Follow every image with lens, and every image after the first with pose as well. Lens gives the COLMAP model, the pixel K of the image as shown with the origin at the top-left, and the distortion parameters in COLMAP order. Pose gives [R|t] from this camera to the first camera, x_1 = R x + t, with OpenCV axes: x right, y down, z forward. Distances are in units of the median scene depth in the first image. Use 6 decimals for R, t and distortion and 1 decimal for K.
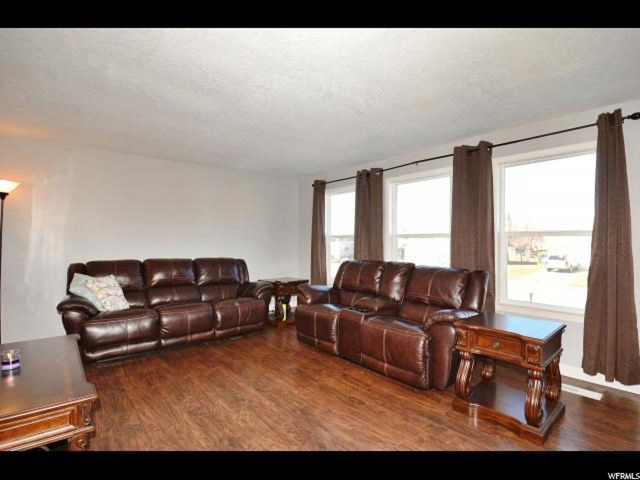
lens RADIAL K [[317.7, 0, 322.3], [0, 317.7, 240.3], [0, 0, 1]] dist [0.001107, -0.000139]
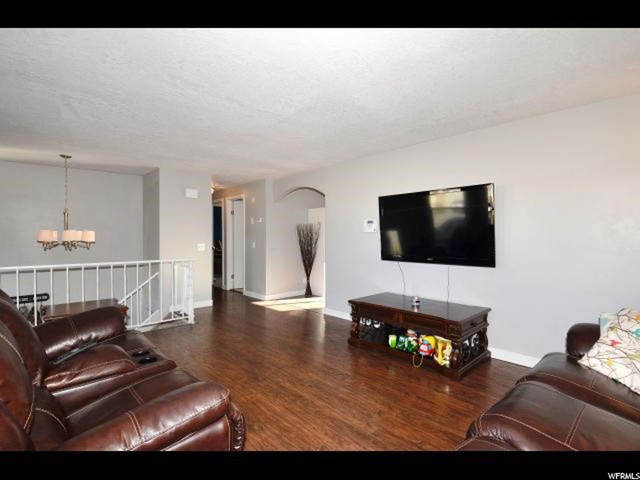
lens RADIAL K [[308.5, 0, 336.1], [0, 308.5, 239.7], [0, 0, 1]] dist [-0.000678, -0.000237]
pose [[-0.995996, -0.007751, -0.089062, -0.155476], [-0.007945, 0.999967, 0.001828, -0.001735], [0.089045, 0.002528, -0.996024, 1.336815]]
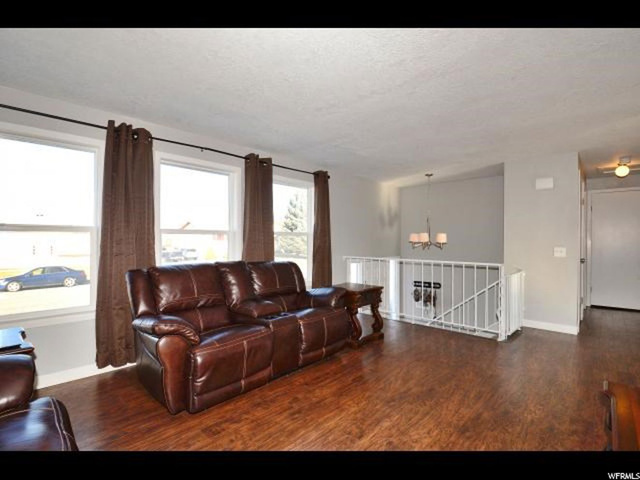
lens RADIAL K [[317.7, 0, 322.3], [0, 317.7, 240.3], [0, 0, 1]] dist [0.001107, -0.000139]
pose [[-0.129874, -0.008058, 0.991498, -0.647647], [-0.011186, 0.999915, 0.006661, 0.000443], [-0.991467, -0.010226, -0.129953, 0.825240]]
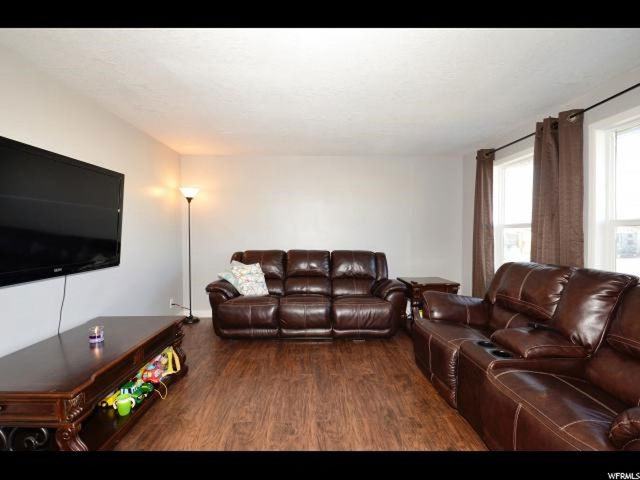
lens RADIAL K [[296.8, 0, 320.0], [0, 296.8, 240.0], [0, 0, 1]] dist [-0.014232, -0.000448]
pose [[0.783120, 0.012791, -0.621739, 0.169467], [0.007450, 0.999524, 0.029947, -0.003444], [0.621826, -0.028085, 0.782652, 0.307827]]
